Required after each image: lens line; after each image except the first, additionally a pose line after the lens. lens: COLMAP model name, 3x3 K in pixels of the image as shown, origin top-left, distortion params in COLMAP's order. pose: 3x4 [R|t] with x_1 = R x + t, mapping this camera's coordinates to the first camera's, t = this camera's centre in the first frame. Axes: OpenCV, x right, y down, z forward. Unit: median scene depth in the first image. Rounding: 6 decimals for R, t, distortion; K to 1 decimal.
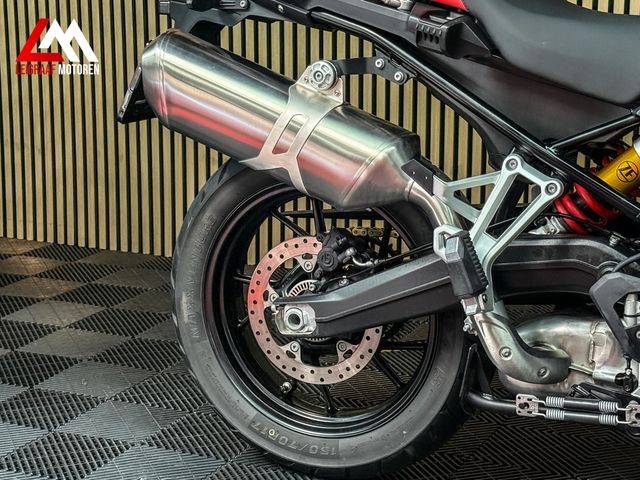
lens RADIAL K [[1394.8, 0, 320.0], [0, 1394.8, 240.0], [0, 0, 1]] dist [0.127680, 0.229174]
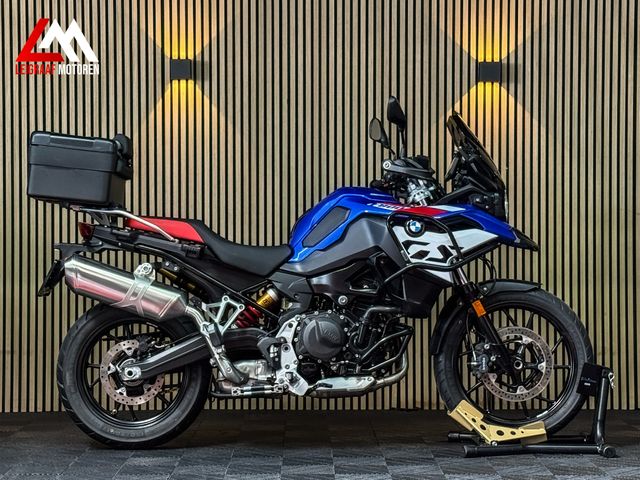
lens RADIAL K [[1394.8, 0, 320.0], [0, 1394.8, 240.0], [0, 0, 1]] dist [0.127680, 0.229174]
pose [[0.900495, 0.007647, 0.434800, -0.840474], [0.092927, 0.973367, -0.209576, 0.402371], [-0.424822, 0.229127, 0.875801, -1.396127]]
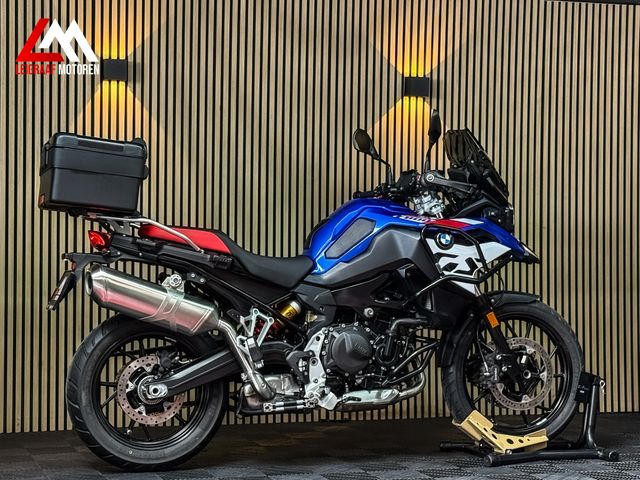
lens RADIAL K [[1394.8, 0, 320.0], [0, 1394.8, 240.0], [0, 0, 1]] dist [0.127680, 0.229174]
pose [[0.731466, 0.018115, 0.681637, -1.502388], [0.142710, 0.973442, -0.179012, 0.288584], [-0.666777, 0.228218, 0.709454, -0.910334]]
